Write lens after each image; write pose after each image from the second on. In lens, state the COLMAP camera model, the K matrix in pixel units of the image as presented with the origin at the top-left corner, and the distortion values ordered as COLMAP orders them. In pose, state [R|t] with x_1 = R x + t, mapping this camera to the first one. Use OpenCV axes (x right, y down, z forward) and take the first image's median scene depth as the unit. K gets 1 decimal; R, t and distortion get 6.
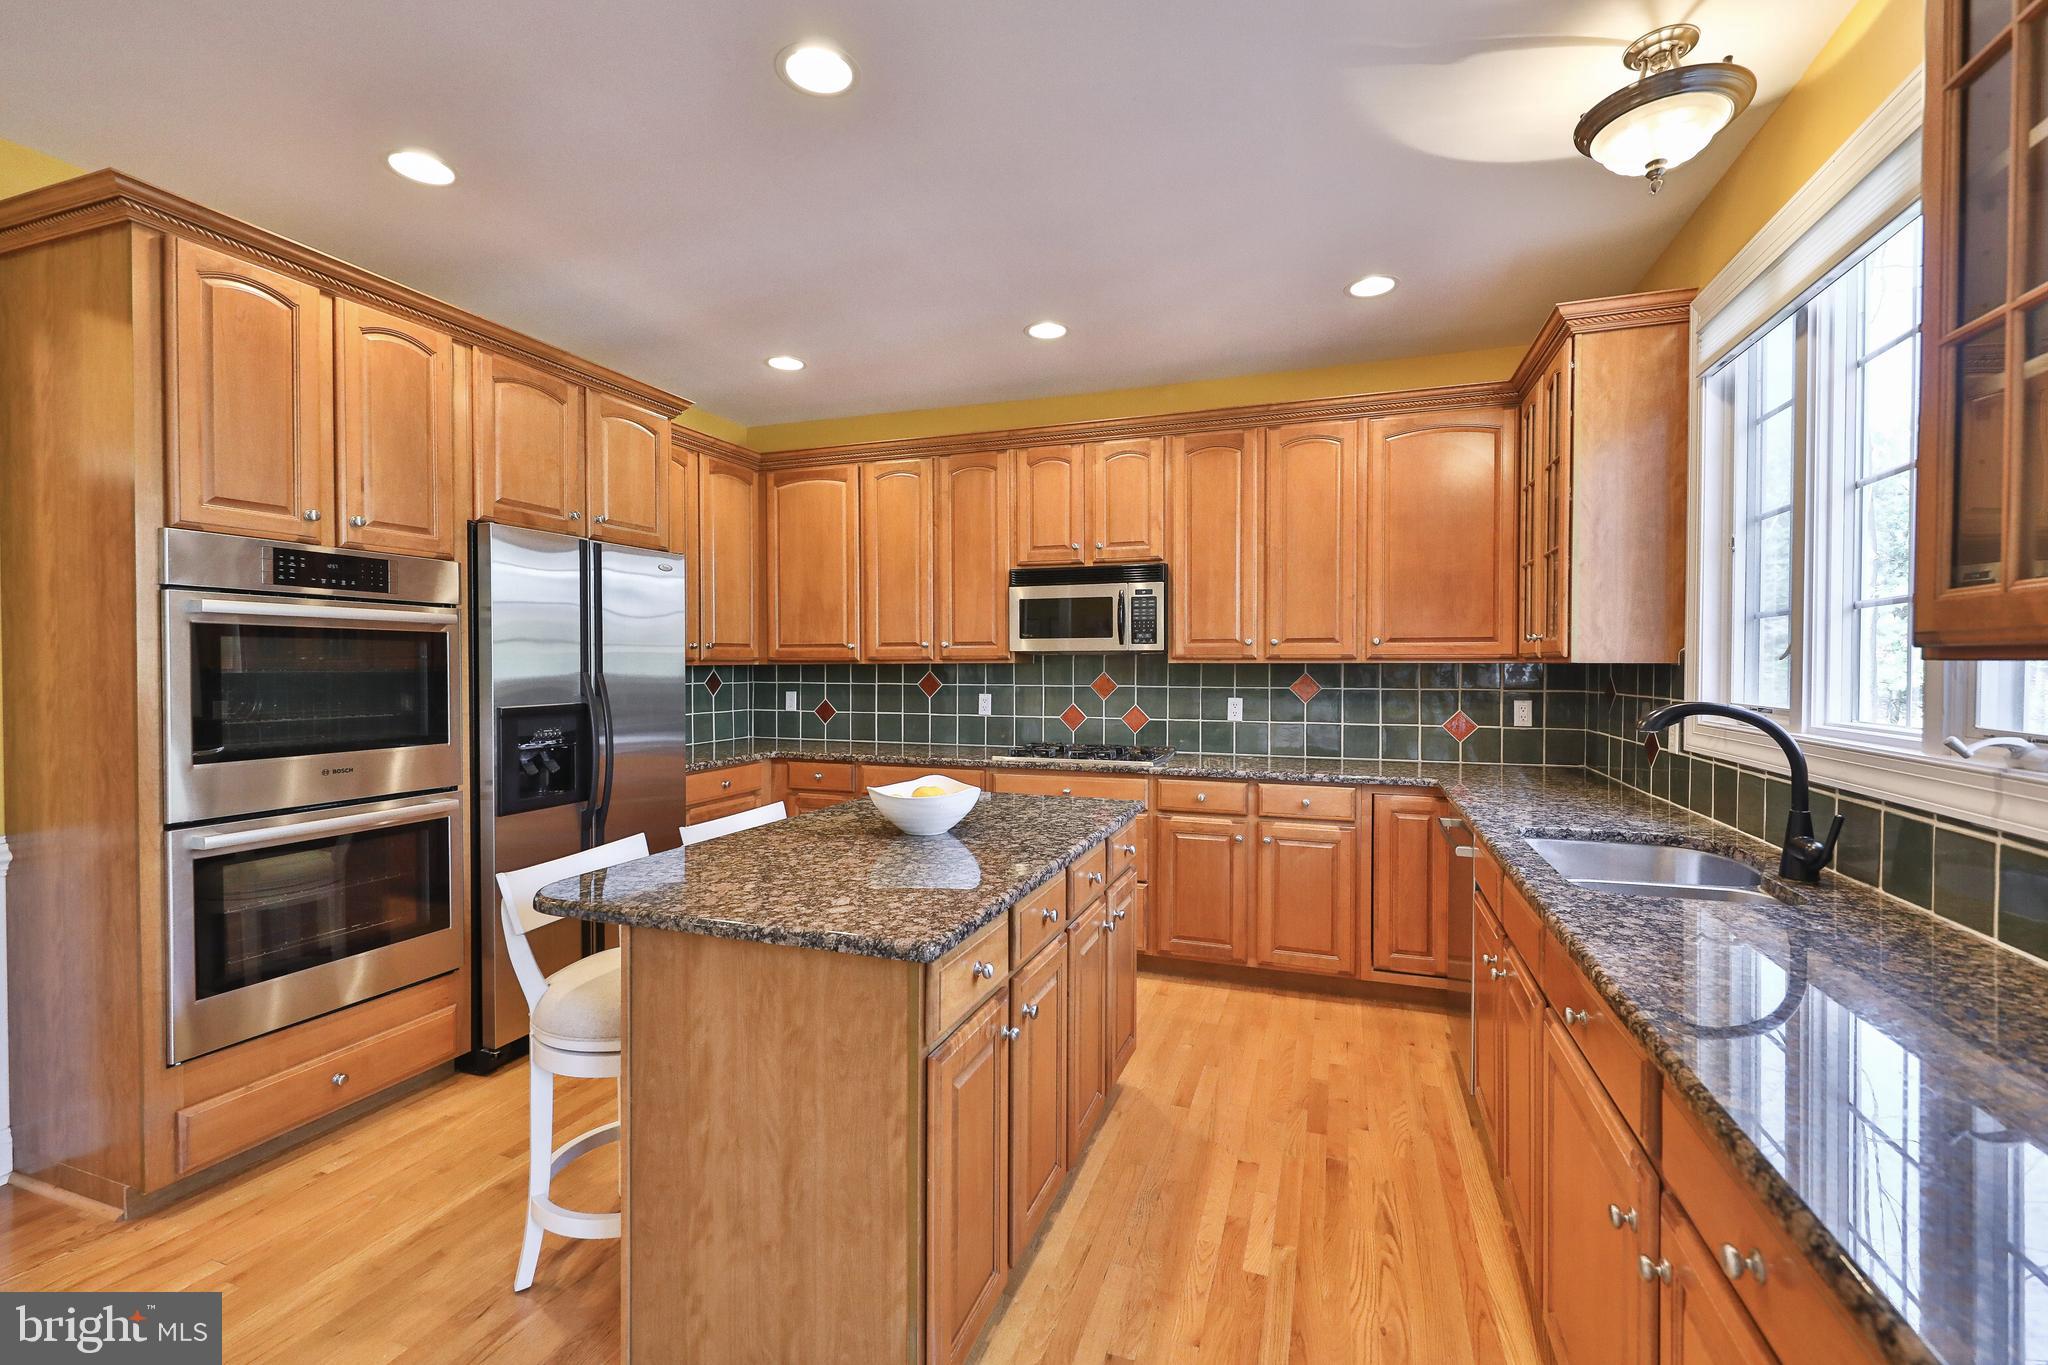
lens RADIAL K [[873.0, 0, 1040.7], [0, 873.0, 675.4], [0, 0, 1]] dist [0.004680, 0.000446]
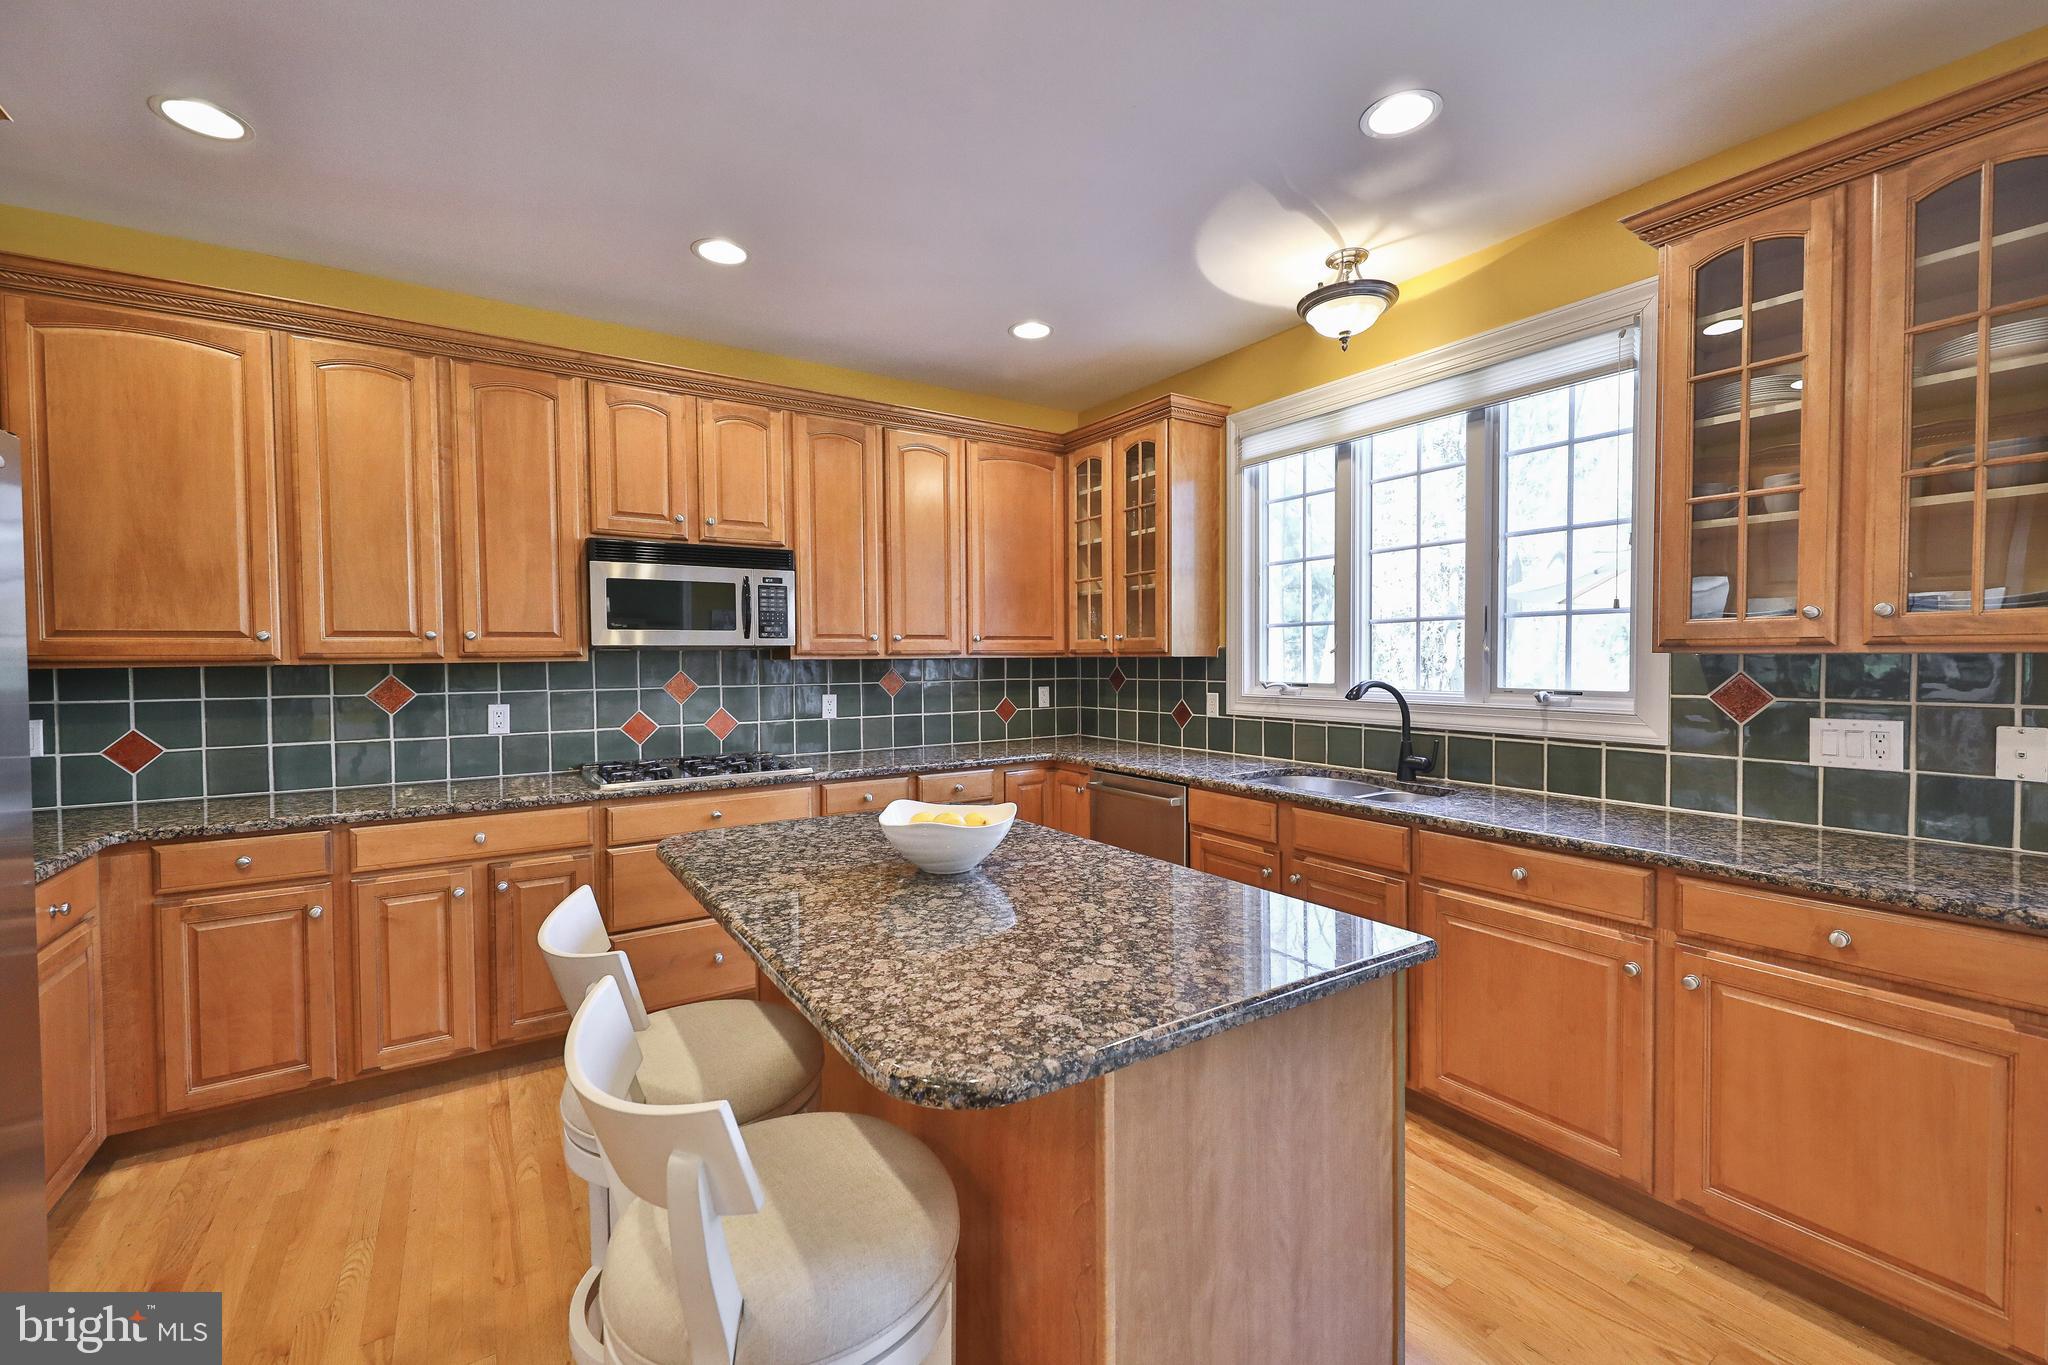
lens RADIAL K [[833.6, 0, 1029.2], [0, 833.6, 675.1], [0, 0, 1]] dist [0.003154, -0.001155]
pose [[0.602631, -0.023177, 0.797684, -0.402903], [0.018497, 0.999715, 0.015073, -0.006218], [-0.797806, 0.005672, 0.602888, 0.271360]]
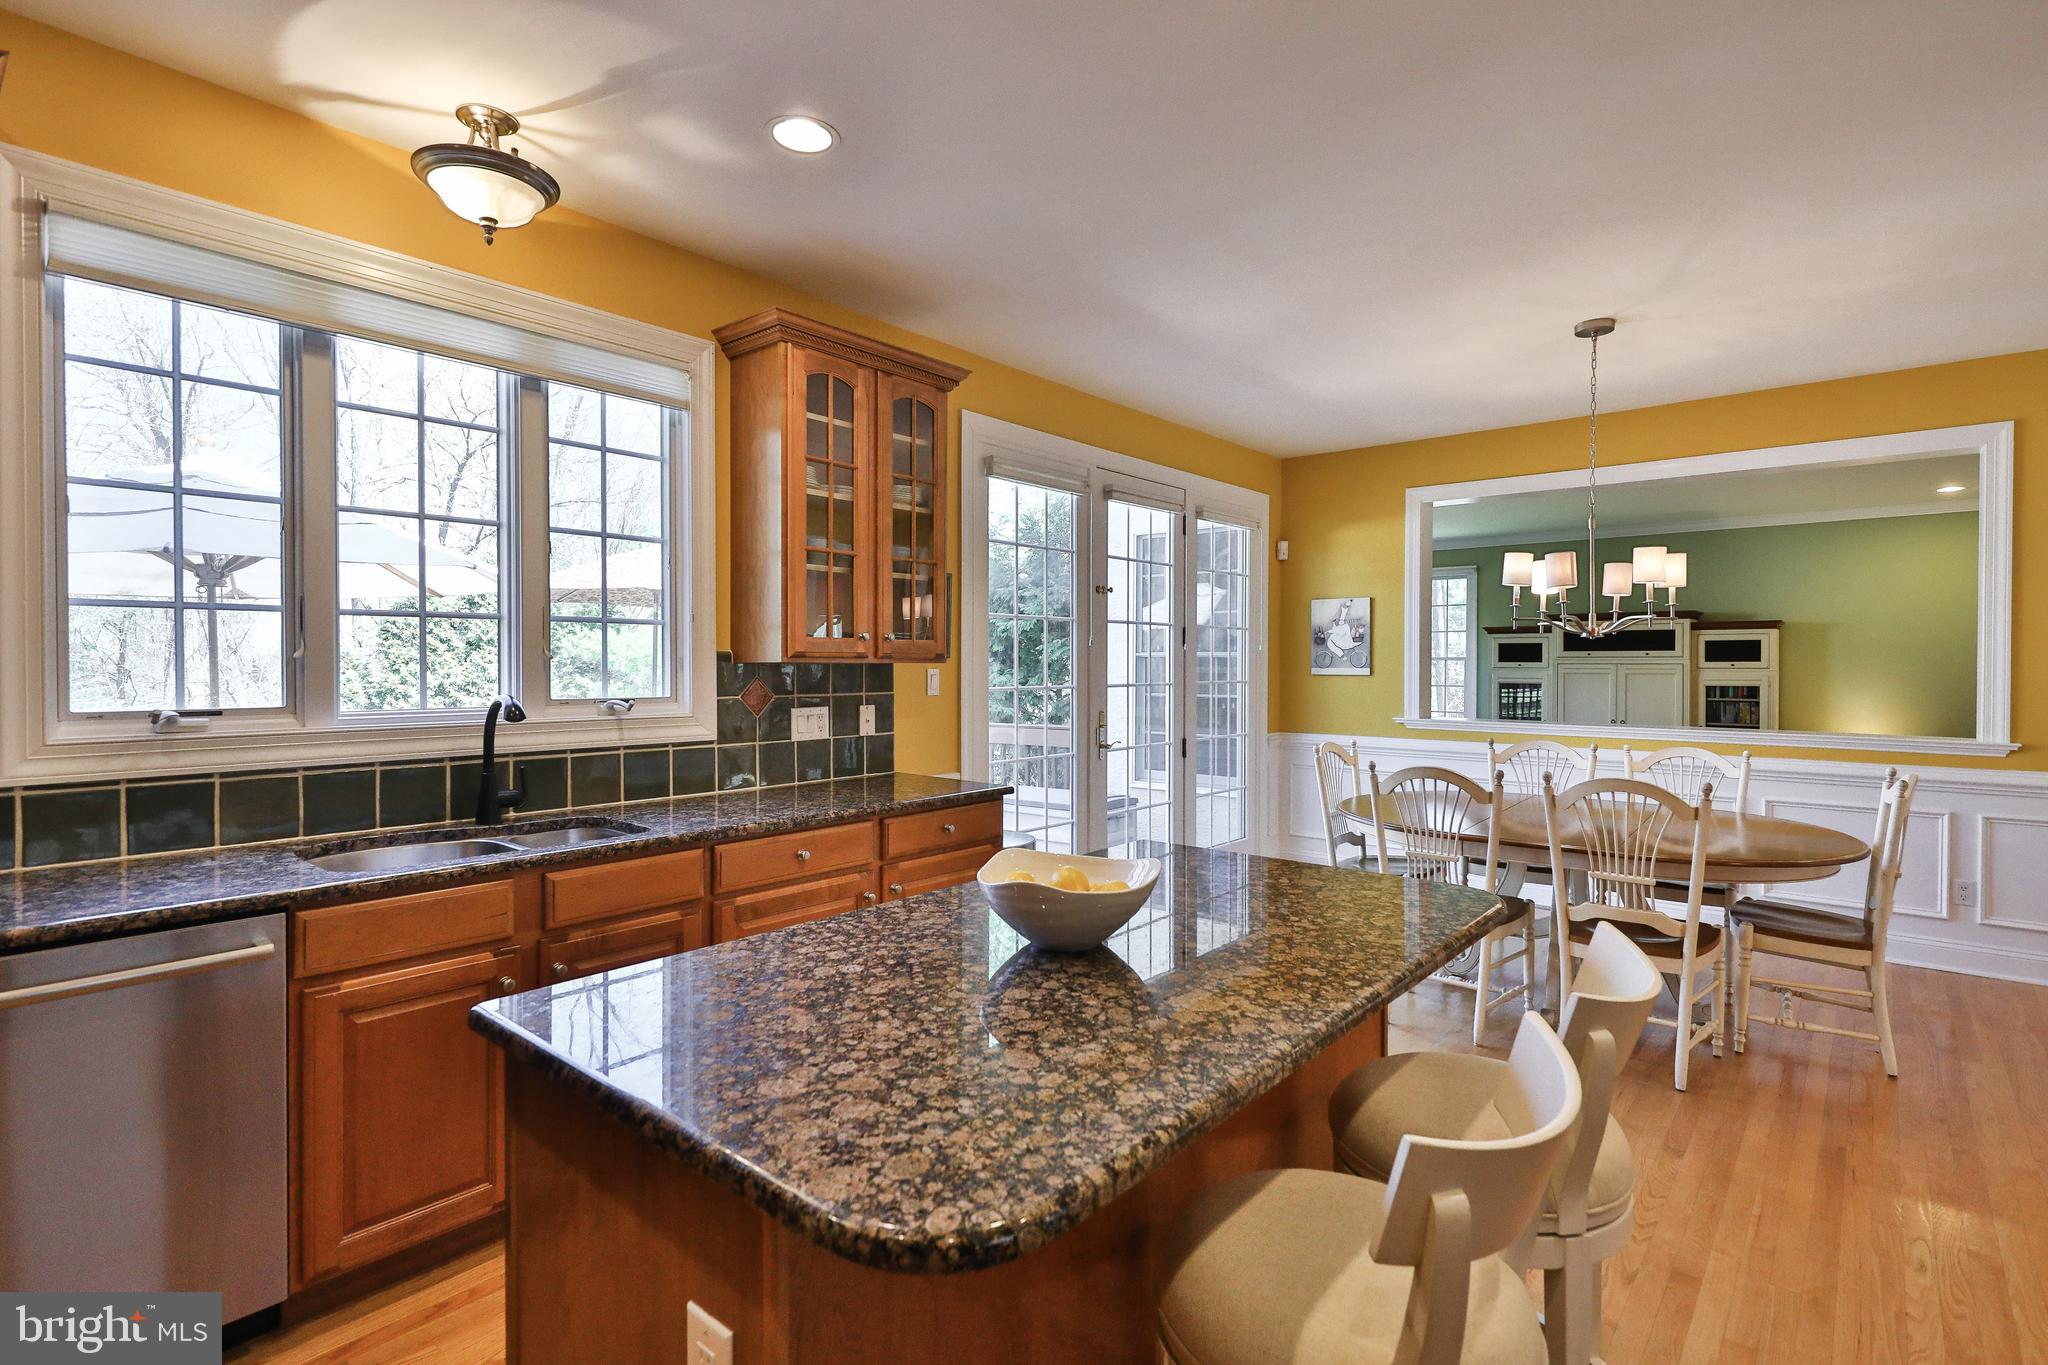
lens RADIAL K [[964.2, 0, 1053.2], [0, 964.2, 680.5], [0, 0, 1]] dist [0.001127, -0.003215]
pose [[-0.937277, -0.014378, 0.348290, -0.207190], [-0.003863, 0.999516, 0.030867, -0.015534], [-0.348565, 0.027585, -0.936879, 0.936519]]
